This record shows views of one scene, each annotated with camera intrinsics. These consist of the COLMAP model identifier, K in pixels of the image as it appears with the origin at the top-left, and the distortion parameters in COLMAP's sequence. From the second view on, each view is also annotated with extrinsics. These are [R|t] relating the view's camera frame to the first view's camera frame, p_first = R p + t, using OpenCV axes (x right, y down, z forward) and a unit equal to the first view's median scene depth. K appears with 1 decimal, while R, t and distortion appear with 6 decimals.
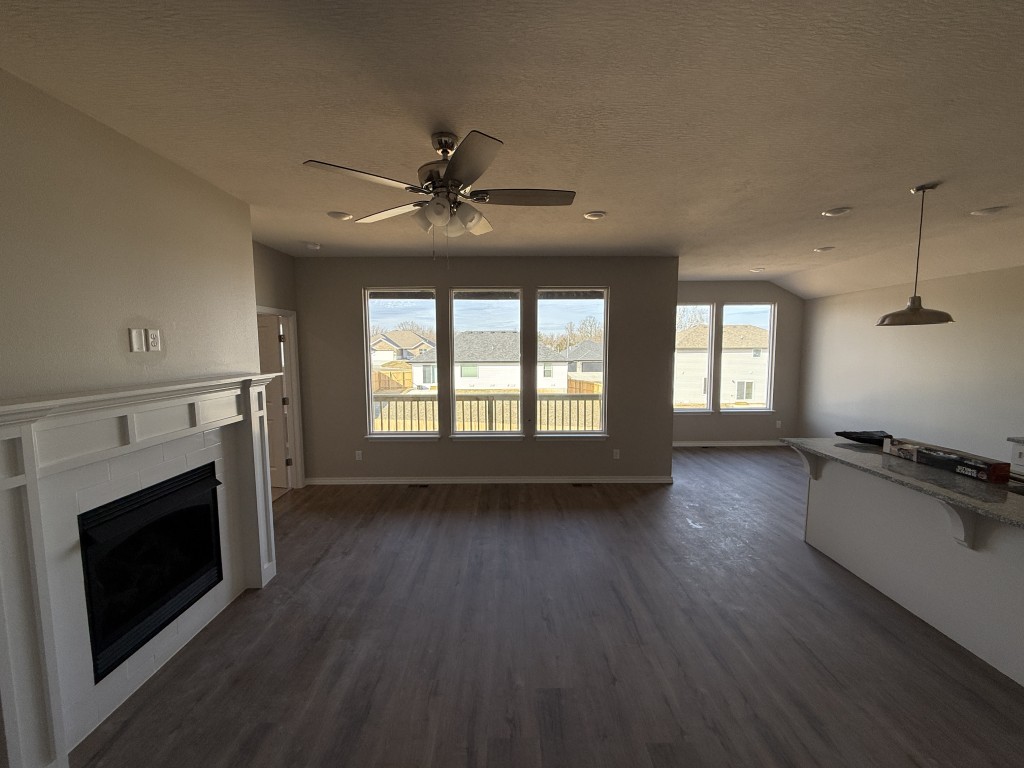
lens RADIAL K [[406.9, 0, 510.4], [0, 406.9, 382.3], [0, 0, 1]] dist [0.000968, -0.000302]
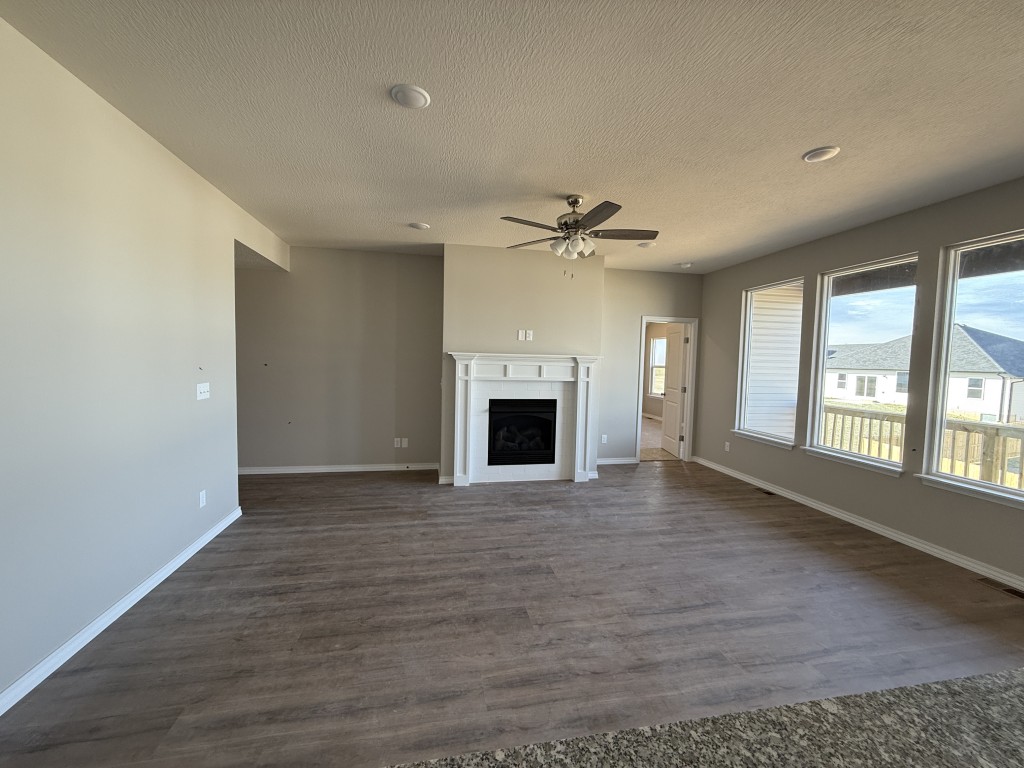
lens RADIAL K [[406.9, 0, 508.3], [0, 406.9, 382.0], [0, 0, 1]] dist [0.000968, -0.000302]
pose [[0.182728, 0.064854, -0.981022, 0.911451], [-0.113394, 0.992553, 0.044495, 0.045362], [0.976602, 0.103112, 0.188721, 0.342360]]
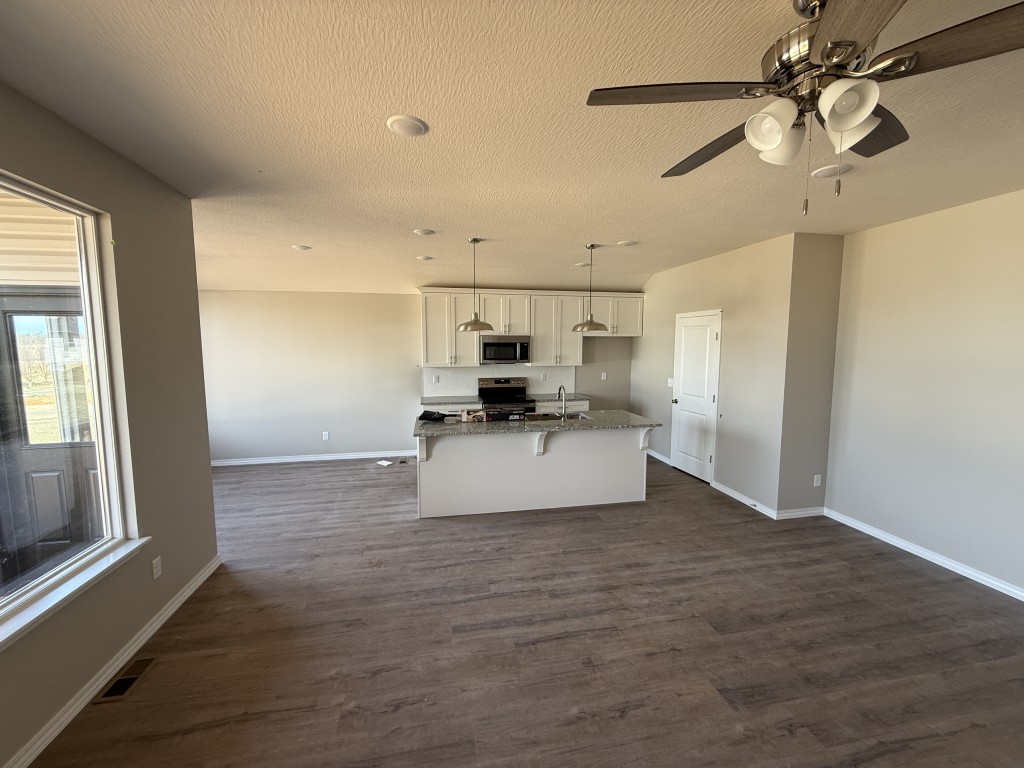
lens RADIAL K [[406.9, 0, 508.6], [0, 406.9, 382.4], [0, 0, 1]] dist [0.000968, -0.000302]
pose [[-0.189334, -0.090243, 0.977757, -0.449934], [0.089100, 0.990081, 0.108634, -0.096833], [-0.977862, 0.107686, -0.179416, 1.043112]]
